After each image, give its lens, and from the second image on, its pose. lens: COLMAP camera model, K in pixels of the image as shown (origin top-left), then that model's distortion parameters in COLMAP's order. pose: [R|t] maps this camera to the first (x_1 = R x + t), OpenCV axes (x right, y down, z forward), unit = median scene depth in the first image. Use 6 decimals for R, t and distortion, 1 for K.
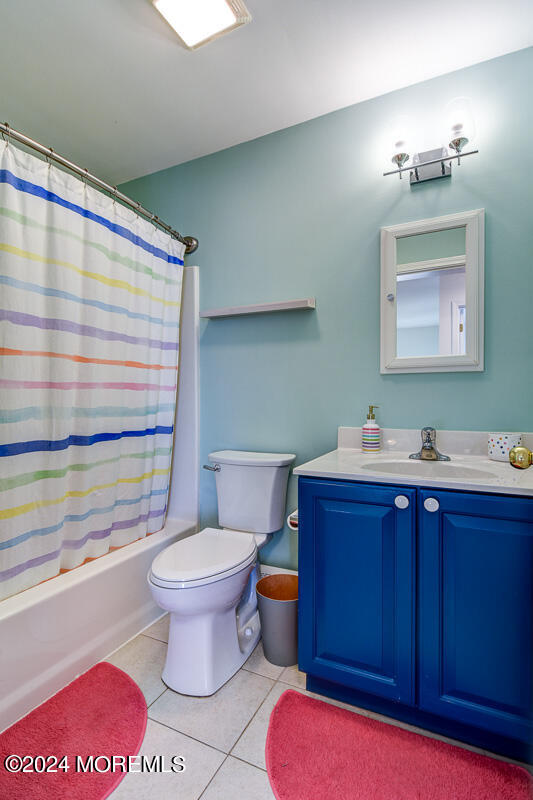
lens RADIAL K [[389.7, 0, 262.4], [0, 389.7, 387.5], [0, 0, 1]] dist [0.011336, -0.013972]
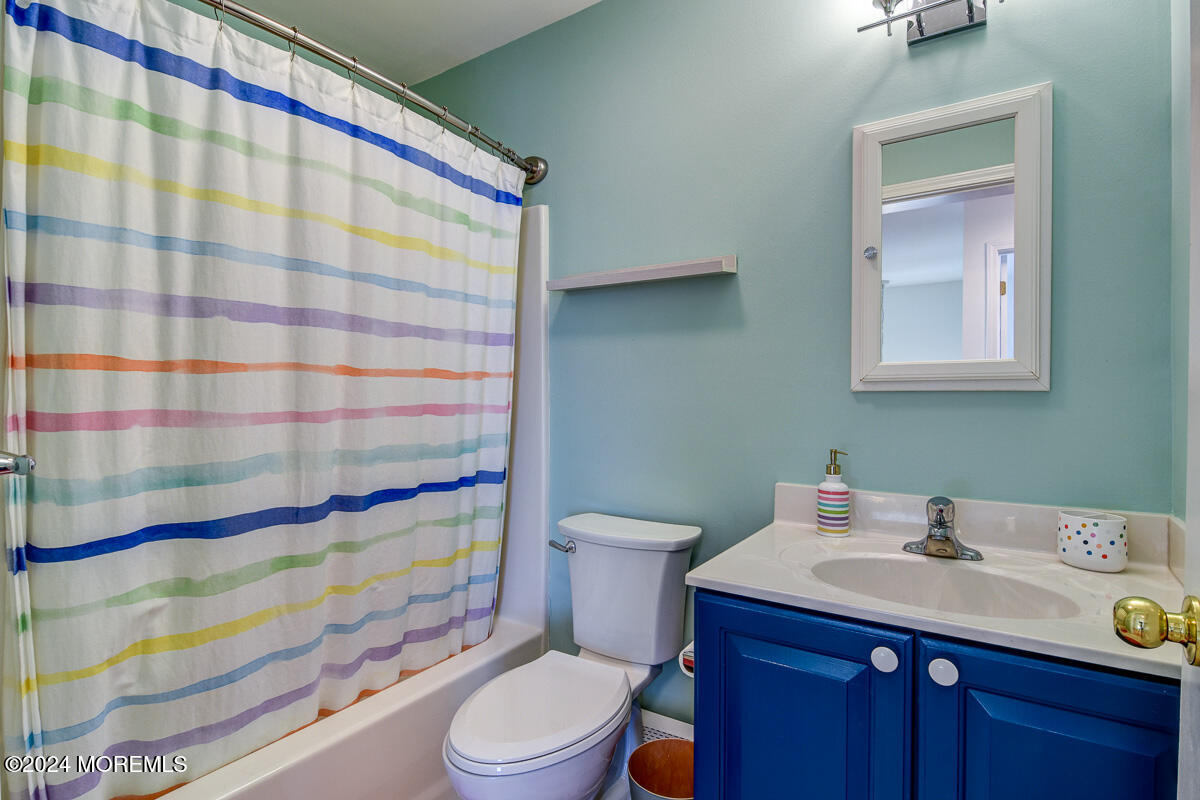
lens RADIAL K [[595.3, 0, 609.9], [0, 595.3, 396.0], [0, 0, 1]] dist [0.016671, -0.019868]
pose [[0.994031, -0.008654, -0.108751, 0.049423], [0.011917, 0.999497, 0.029391, -0.056199], [0.108442, -0.030511, 0.993634, 0.105877]]
